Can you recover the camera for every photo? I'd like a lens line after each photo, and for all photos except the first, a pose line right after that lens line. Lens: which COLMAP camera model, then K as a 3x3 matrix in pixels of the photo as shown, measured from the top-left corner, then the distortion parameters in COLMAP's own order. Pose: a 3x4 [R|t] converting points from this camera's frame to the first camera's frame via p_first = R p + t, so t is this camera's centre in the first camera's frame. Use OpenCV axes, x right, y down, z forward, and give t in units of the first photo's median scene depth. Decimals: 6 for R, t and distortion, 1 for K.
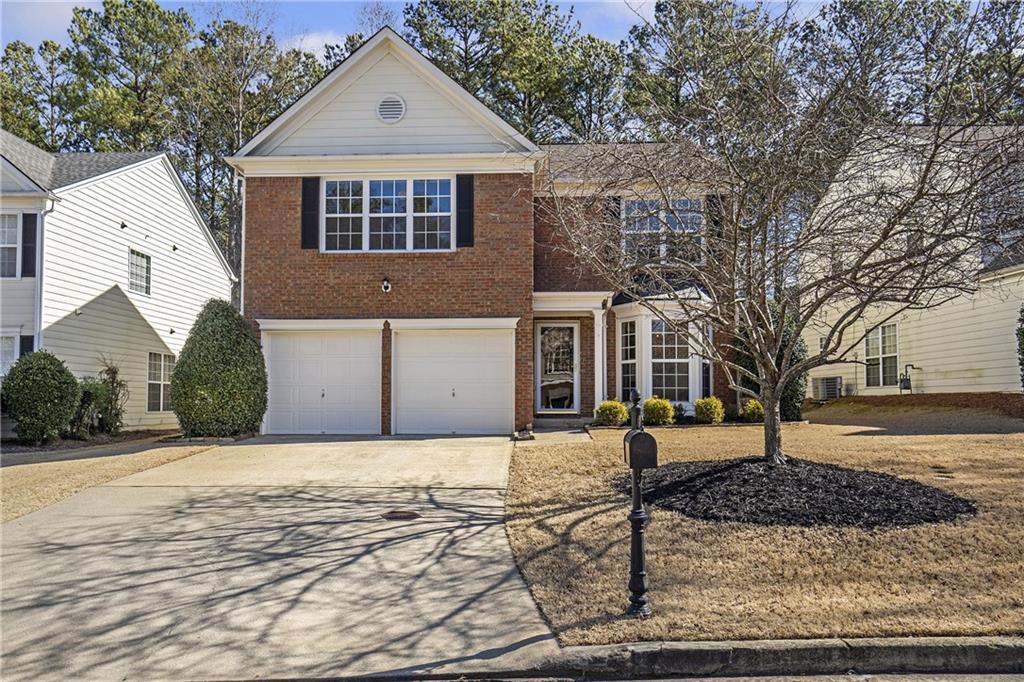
lens RADIAL K [[765.1, 0, 508.2], [0, 765.1, 345.0], [0, 0, 1]] dist [0.005400, 0.000142]
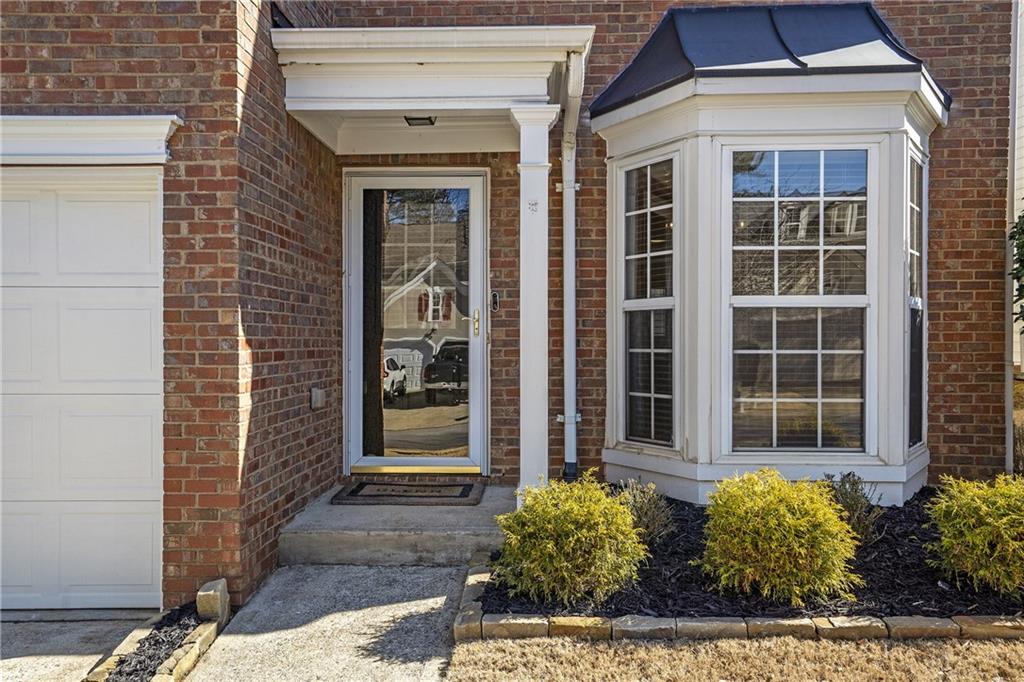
lens RADIAL K [[865.9, 0, 514.9], [0, 865.9, 340.7], [0, 0, 1]] dist [0.013694, 0.004896]
pose [[0.999917, -0.001878, 0.012762, 0.104109], [0.000863, 0.996863, 0.079139, 0.009907], [-0.012870, -0.079121, 0.996782, 0.682189]]
